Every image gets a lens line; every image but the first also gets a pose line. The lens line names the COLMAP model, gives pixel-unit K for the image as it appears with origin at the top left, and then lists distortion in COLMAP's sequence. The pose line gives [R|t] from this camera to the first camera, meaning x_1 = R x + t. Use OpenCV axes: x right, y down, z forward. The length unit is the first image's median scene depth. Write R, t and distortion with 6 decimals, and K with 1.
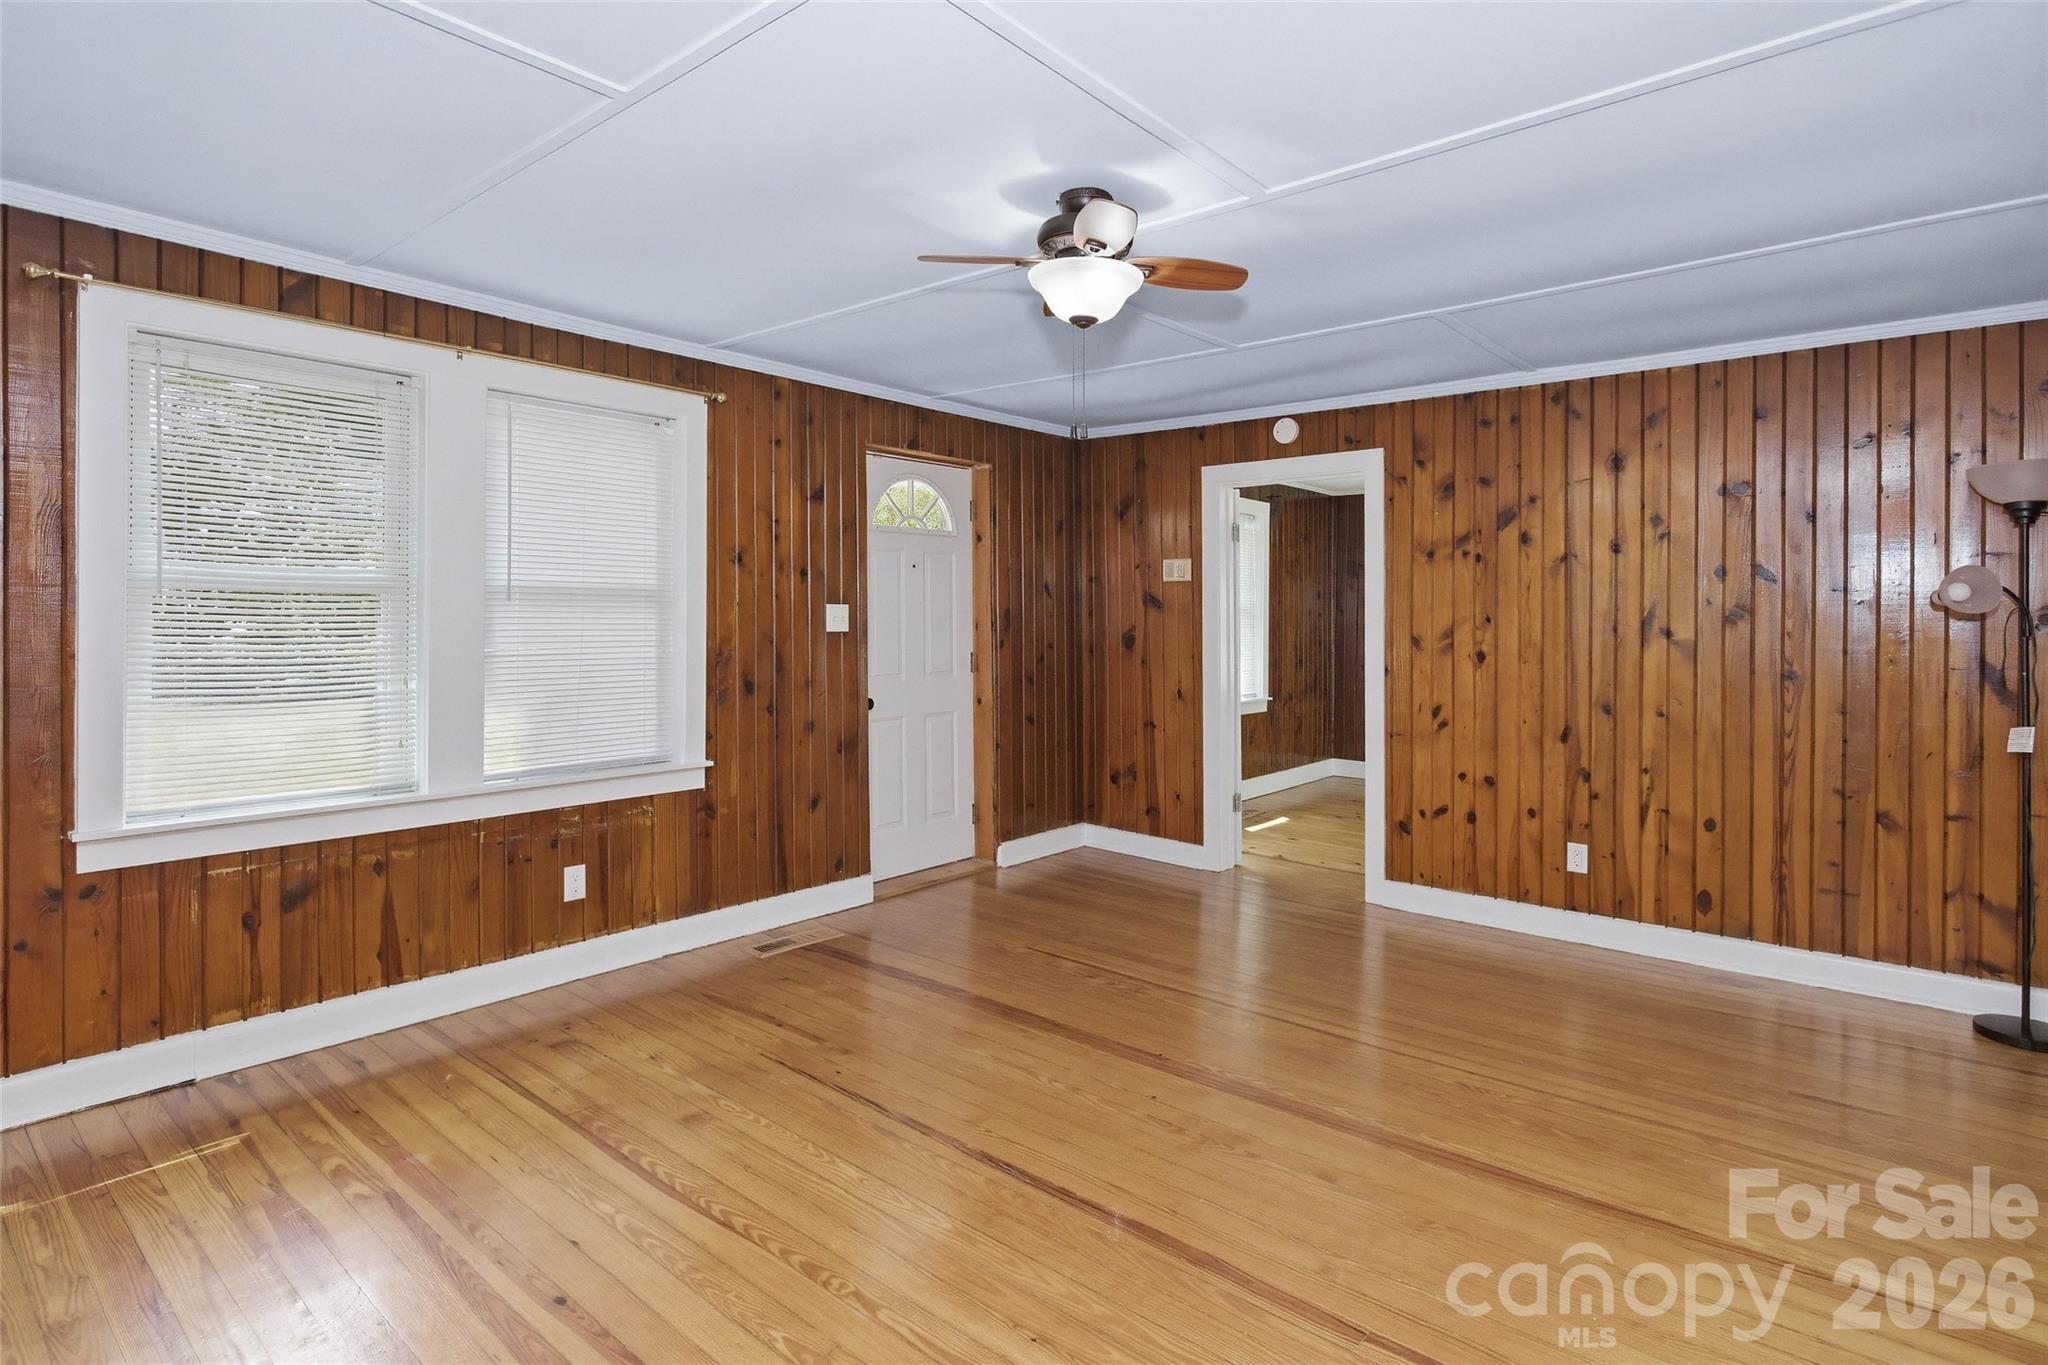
lens RADIAL K [[1044.0, 0, 1026.3], [0, 1044.0, 618.6], [0, 0, 1]] dist [0.001692, 0.000642]
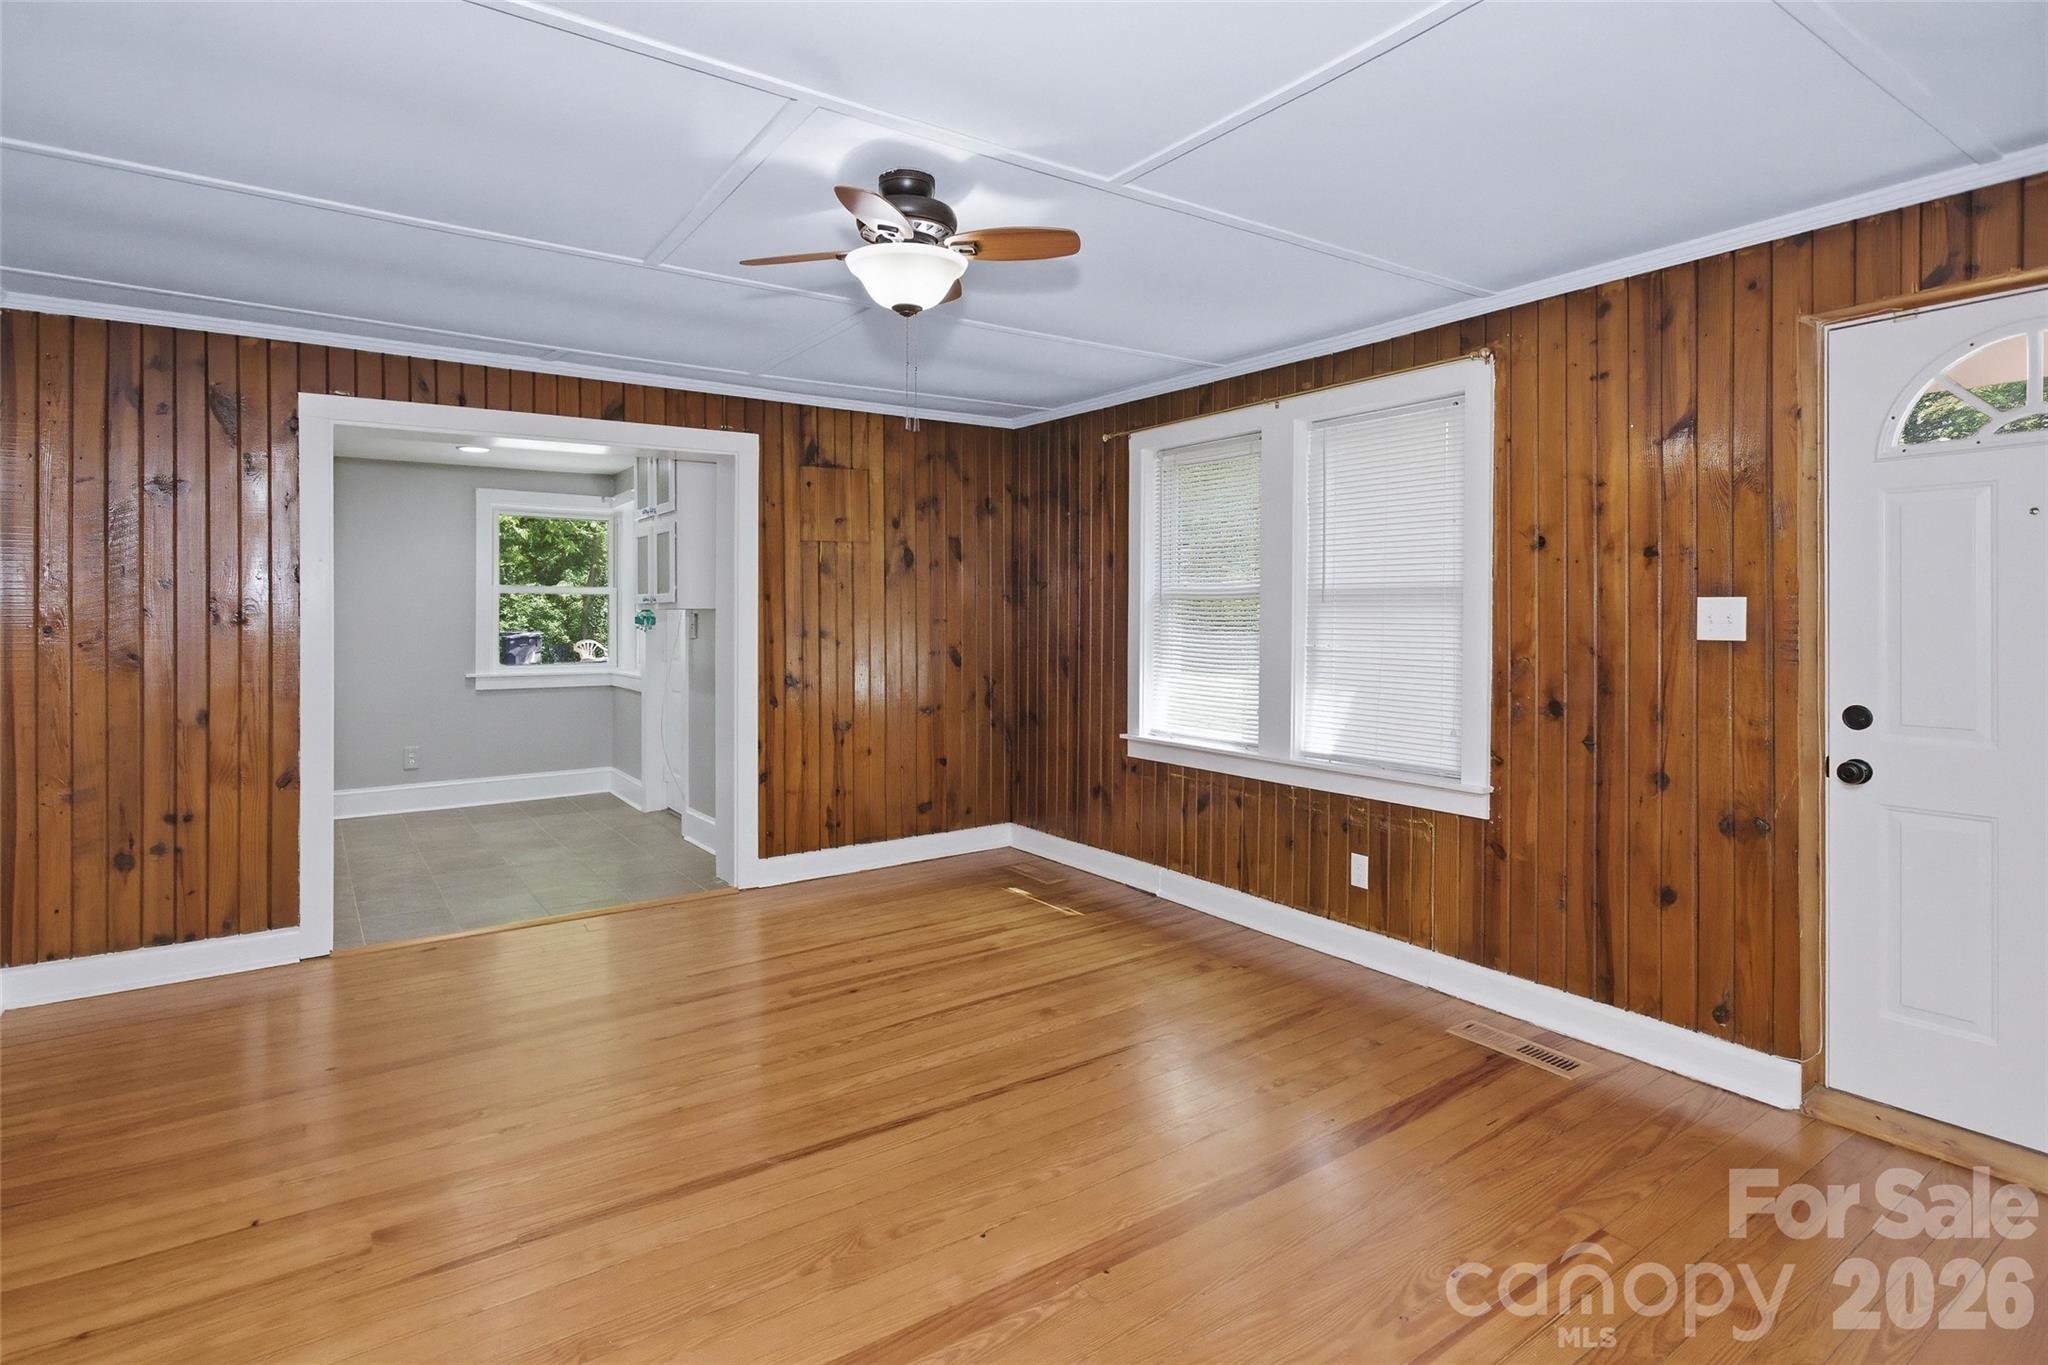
lens RADIAL K [[1044.0, 0, 1026.3], [0, 1044.0, 618.6], [0, 0, 1]] dist [0.001692, 0.000642]
pose [[-0.259775, 0.002364, -0.965666, 0.621146], [0.000208, 0.999997, 0.002392, -0.002548], [0.965669, 0.000420, -0.259775, 0.885084]]
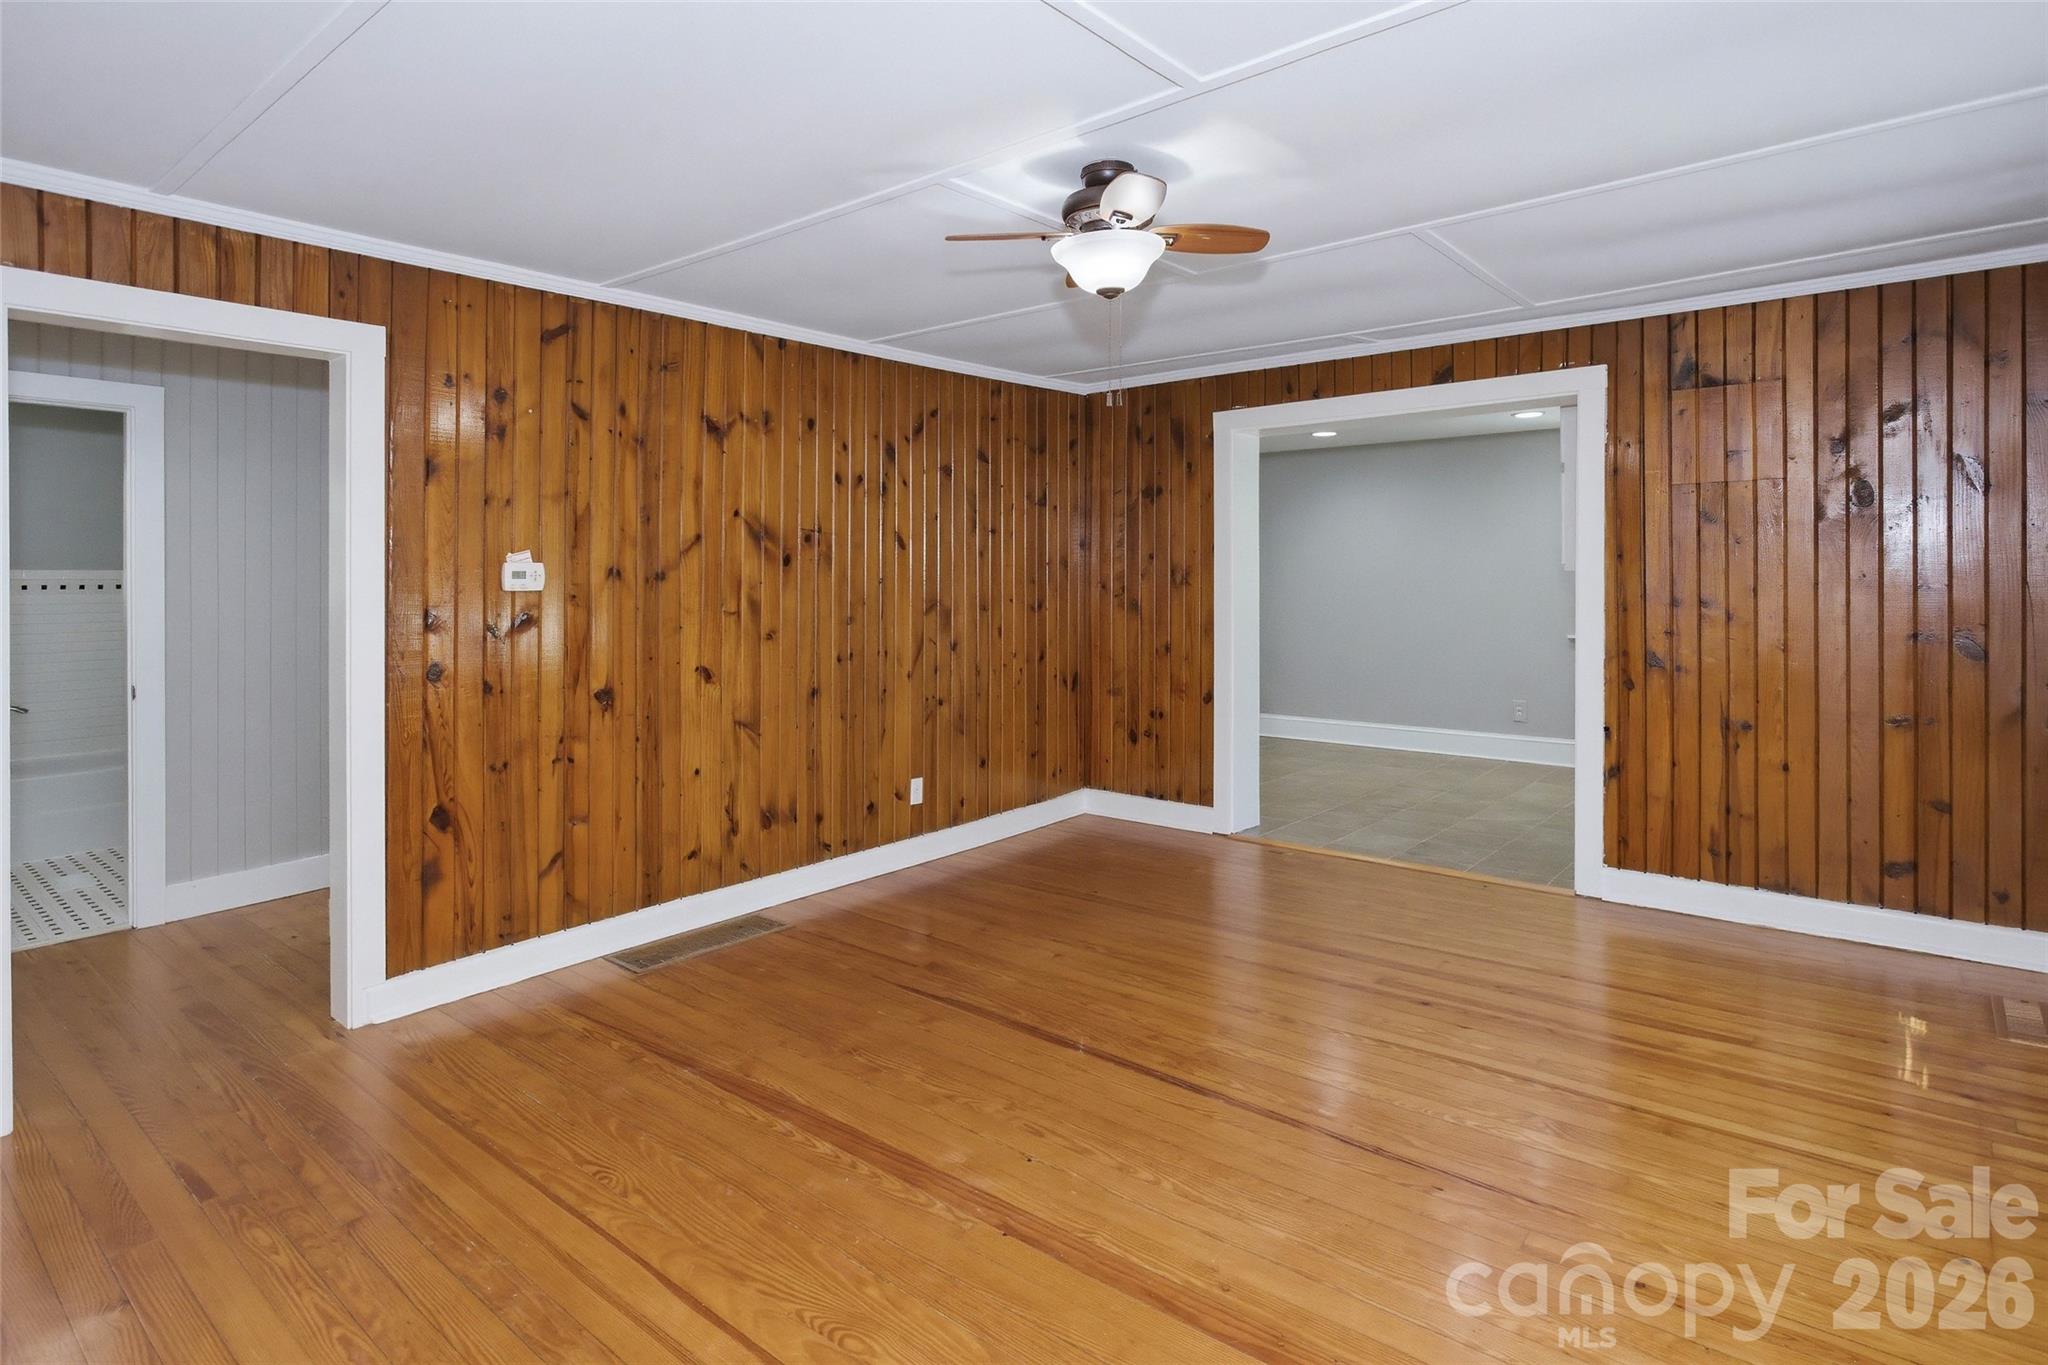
lens RADIAL K [[1069.9, 0, 1023.7], [0, 1069.9, 584.0], [0, 0, 1]] dist [-0.000402, -0.000399]
pose [[-0.999932, -0.002422, -0.011415, 0.099291], [-0.002520, 0.999960, 0.008527, -0.006061], [0.011394, 0.008555, -0.999898, 1.326465]]
